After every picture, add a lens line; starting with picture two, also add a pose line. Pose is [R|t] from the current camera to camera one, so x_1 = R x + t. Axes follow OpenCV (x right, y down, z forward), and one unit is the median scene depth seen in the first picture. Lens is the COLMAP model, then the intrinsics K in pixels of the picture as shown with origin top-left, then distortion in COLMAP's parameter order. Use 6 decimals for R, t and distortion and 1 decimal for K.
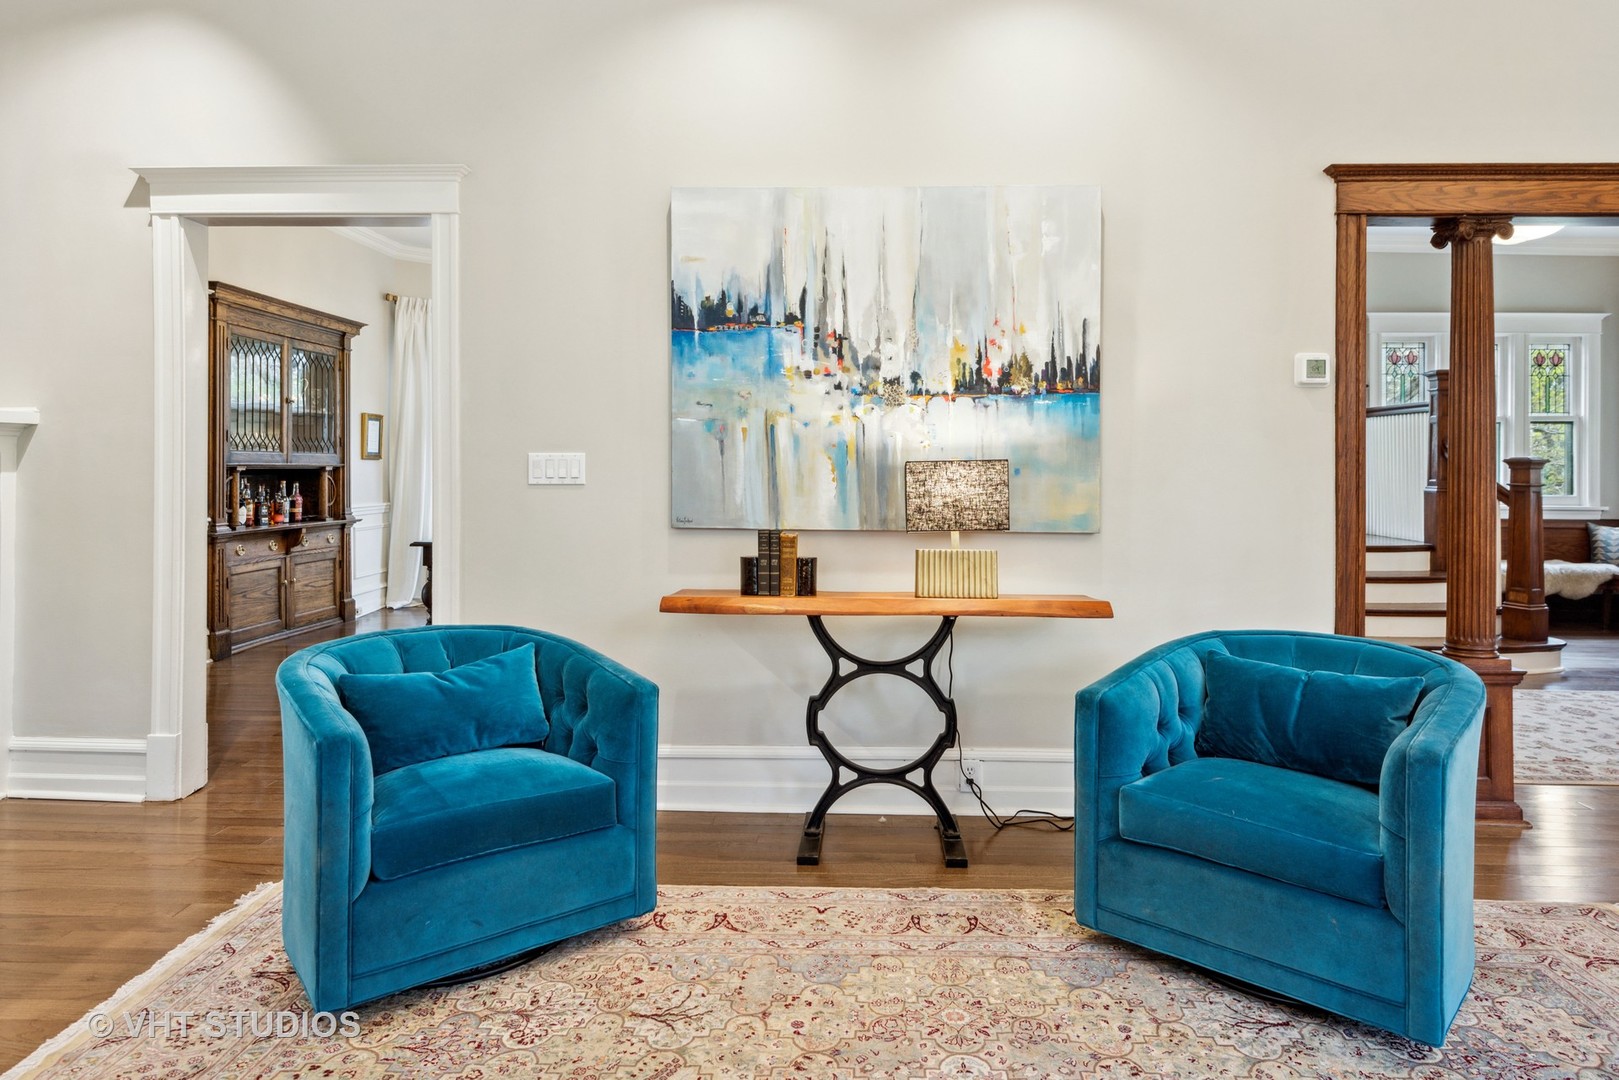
lens RADIAL K [[1006.1, 0, 808.2], [0, 1006.1, 461.2], [0, 0, 1]] dist [-0.000406, -0.004537]
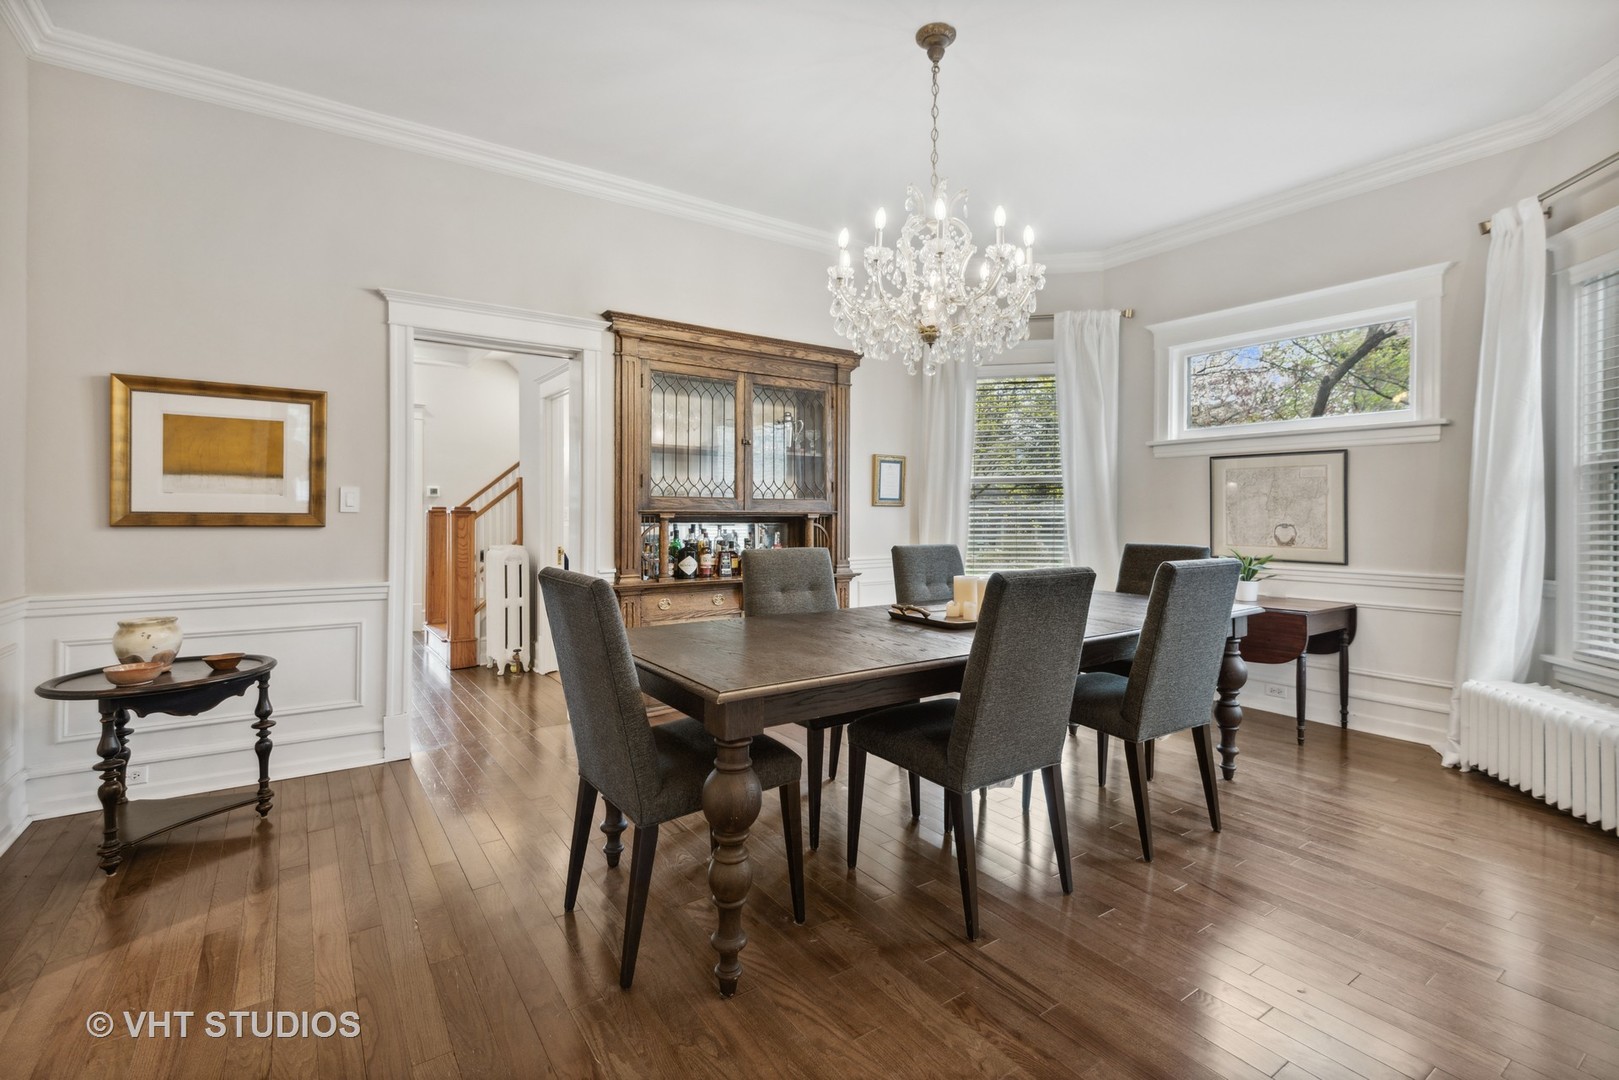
lens RADIAL K [[726.5, 0, 816.4], [0, 726.5, 532.3], [0, 0, 1]] dist [0.031041, -0.016157]
pose [[0.615134, 0.015323, -0.788273, 0.046861], [0.007634, 0.999649, 0.025389, 0.005787], [0.788385, -0.021635, 0.614801, 0.642805]]
